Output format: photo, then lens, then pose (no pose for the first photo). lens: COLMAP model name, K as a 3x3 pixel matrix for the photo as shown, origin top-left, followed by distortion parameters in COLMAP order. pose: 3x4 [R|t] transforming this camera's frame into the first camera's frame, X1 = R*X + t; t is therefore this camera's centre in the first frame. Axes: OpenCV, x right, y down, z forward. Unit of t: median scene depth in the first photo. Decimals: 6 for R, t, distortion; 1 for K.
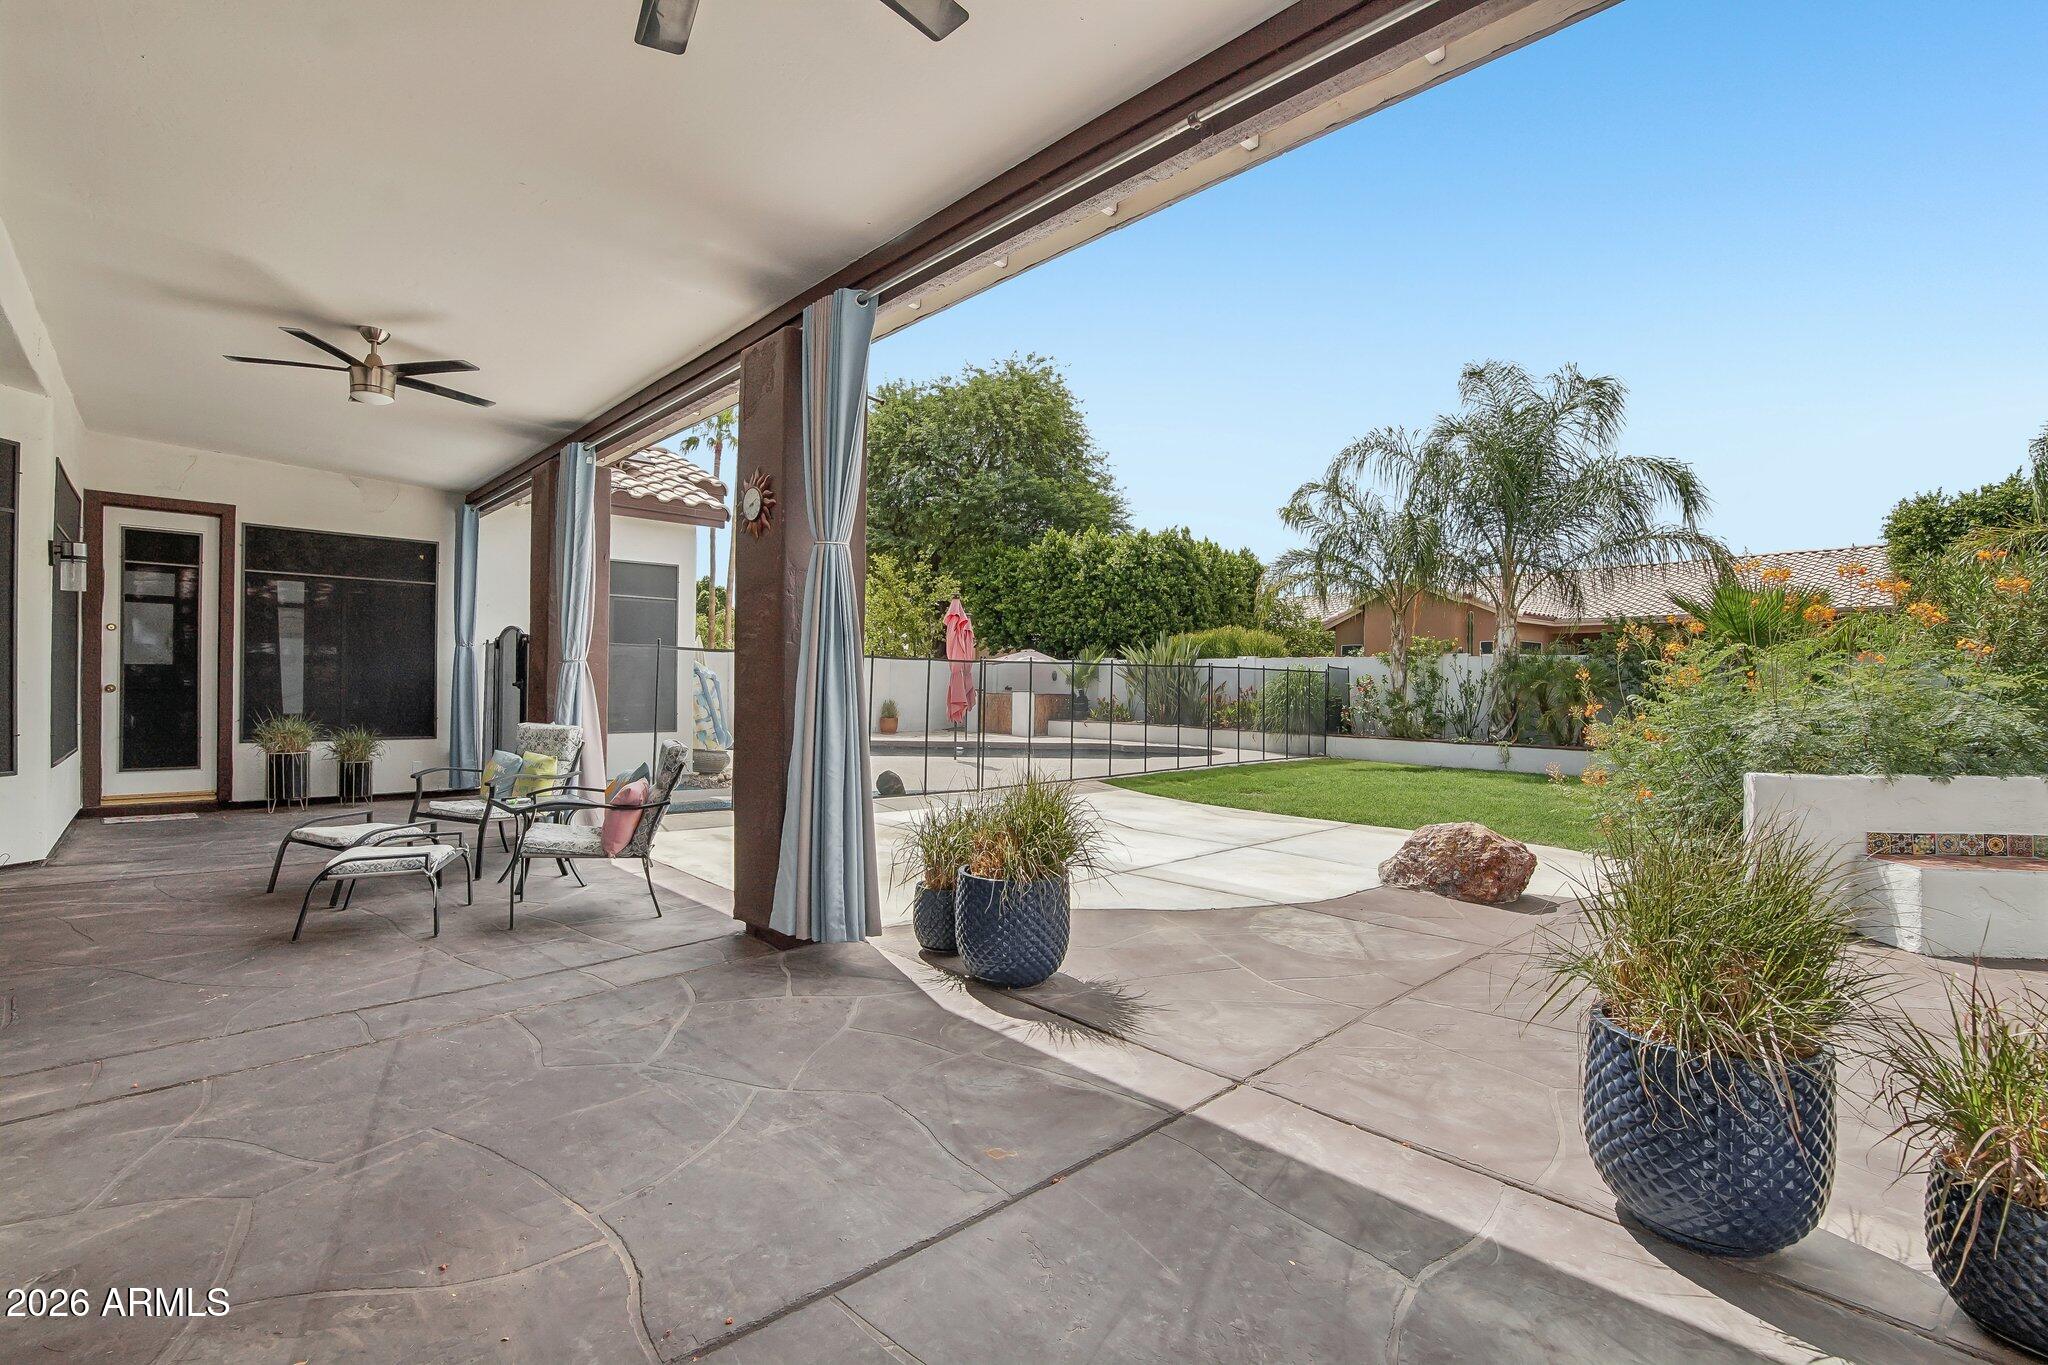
lens RADIAL K [[935.7, 0, 1015.0], [0, 935.7, 684.8], [0, 0, 1]] dist [-0.013488, 0.000924]
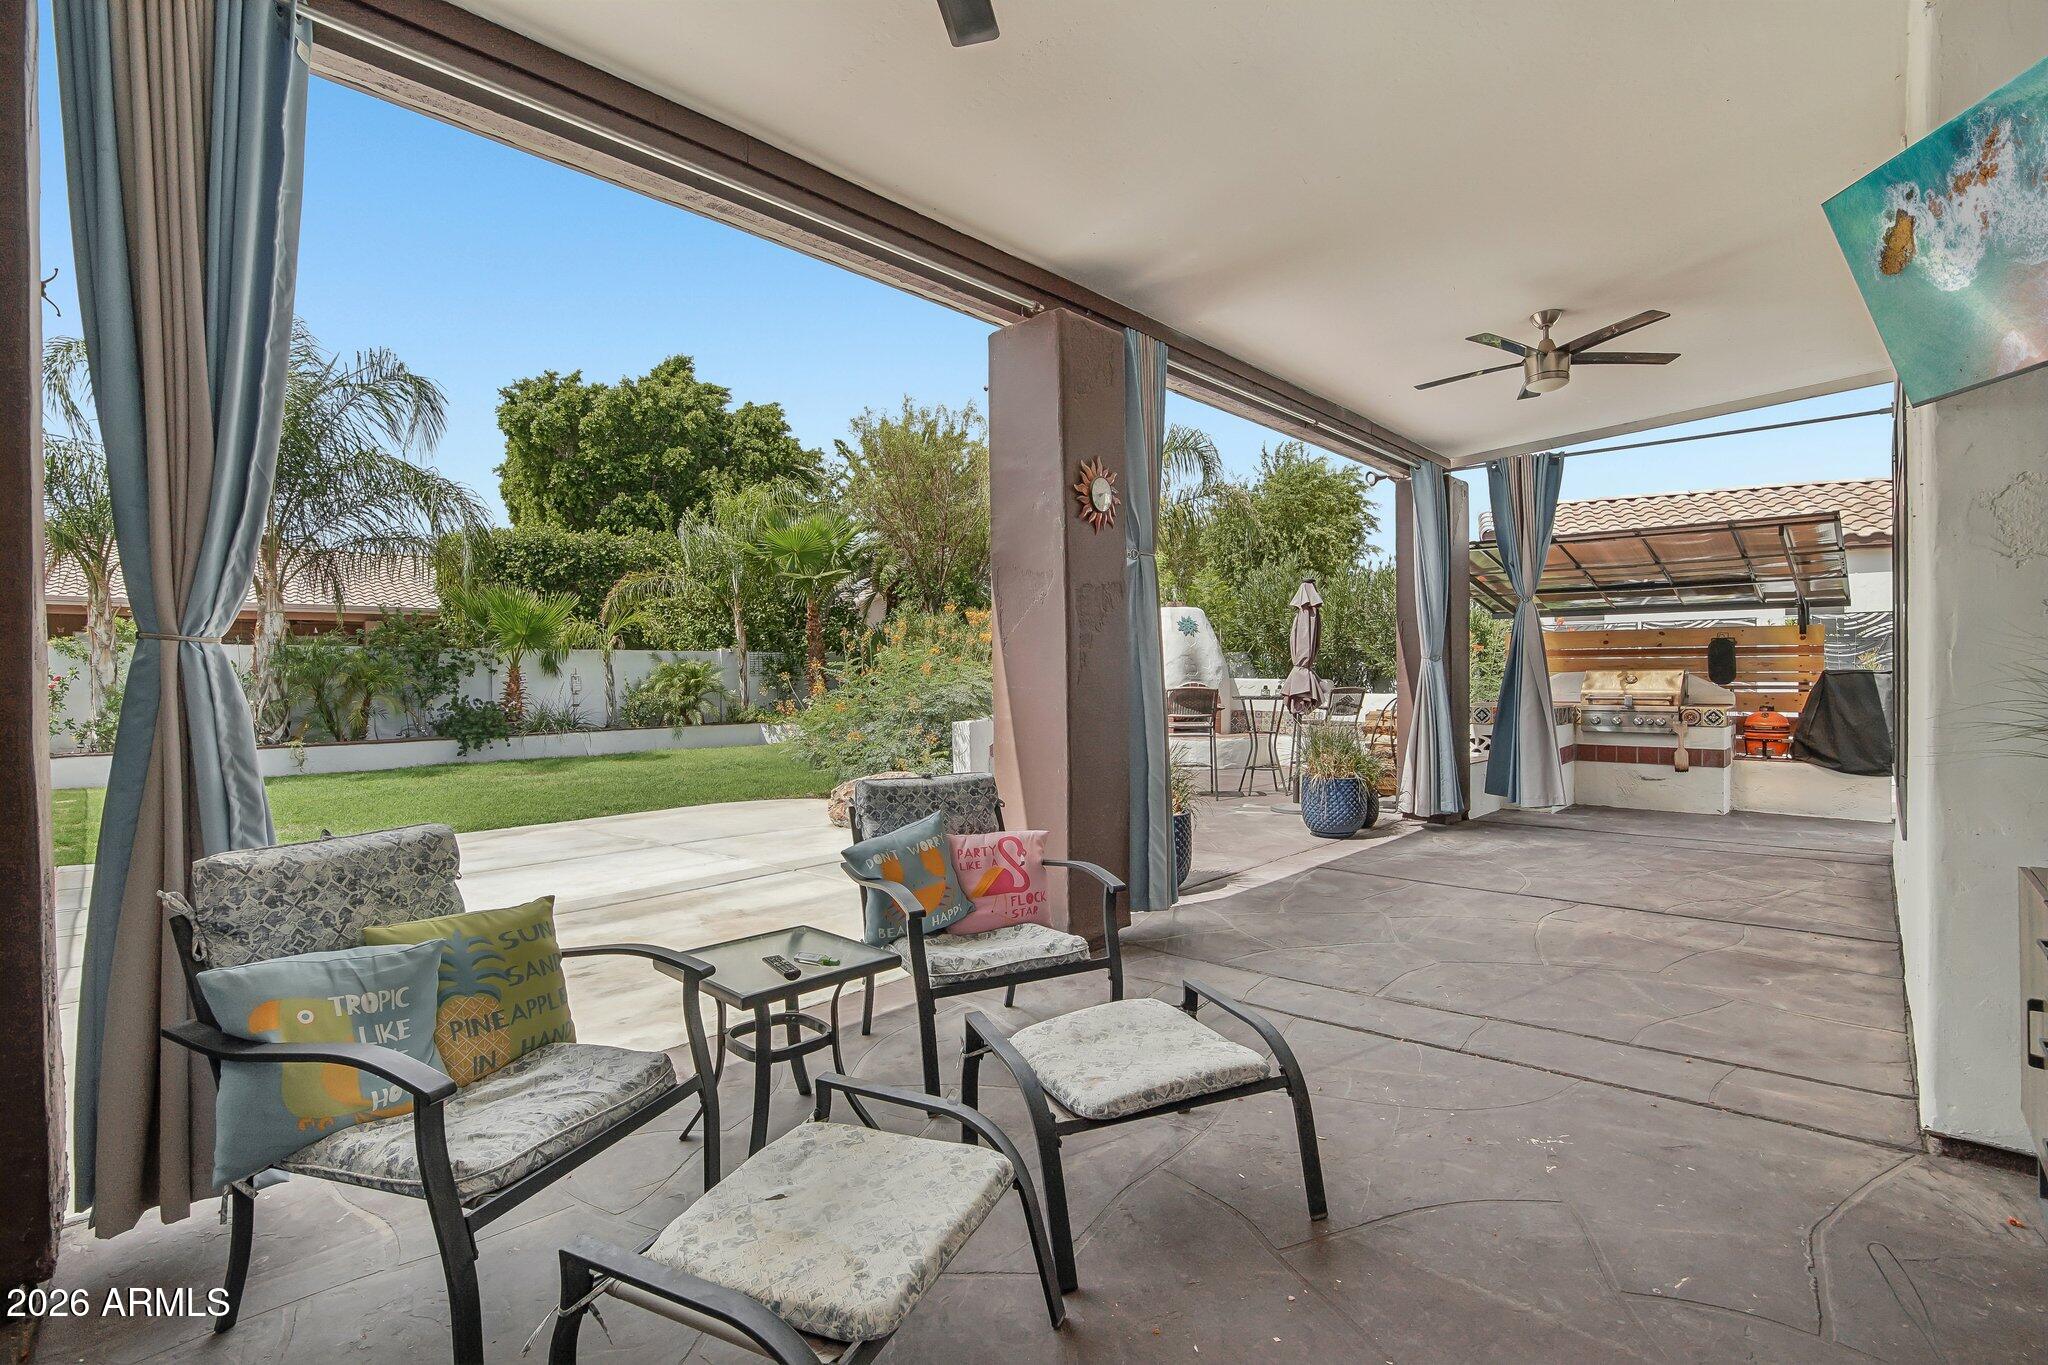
lens RADIAL K [[902.4, 0, 1037.9], [0, 902.4, 684.9], [0, 0, 1]] dist [-0.017265, 0.000285]
pose [[-0.077067, -0.027155, 0.996656, -1.464563], [0.012641, 0.999522, 0.028210, -0.033341], [-0.996946, 0.014772, -0.076687, 1.396509]]
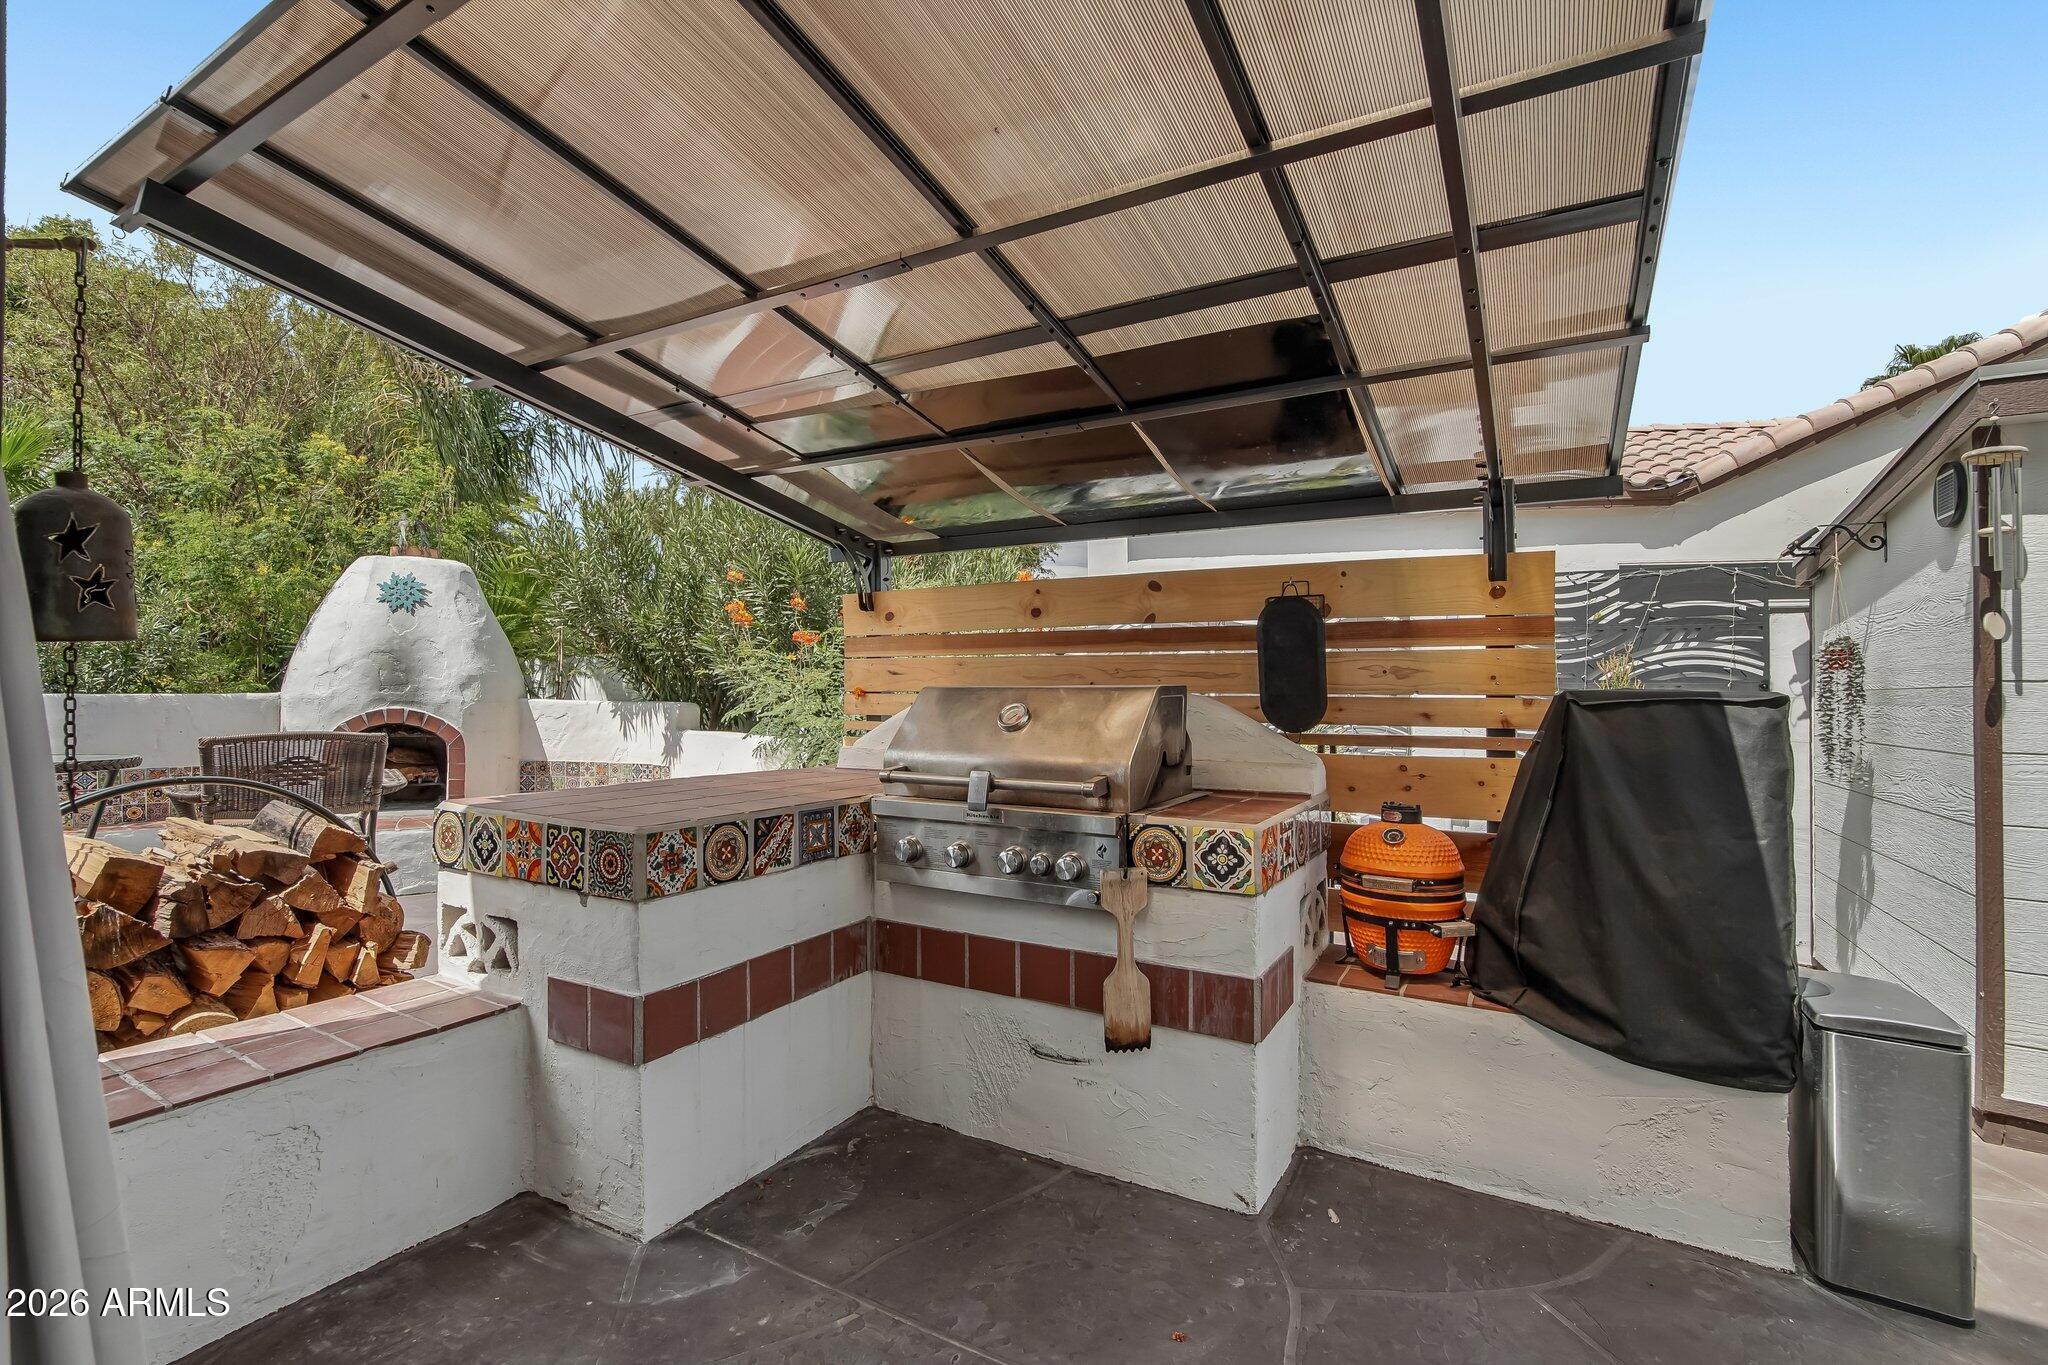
lens RADIAL K [[902.4, 0, 1013.0], [0, 902.4, 685.0], [0, 0, 1]] dist [-0.017265, 0.000285]
pose [[-0.298967, -0.010439, 0.954206, -0.731197], [0.001777, 0.999932, 0.011496, -0.015626], [-0.954262, 0.005133, -0.298929, 0.669062]]
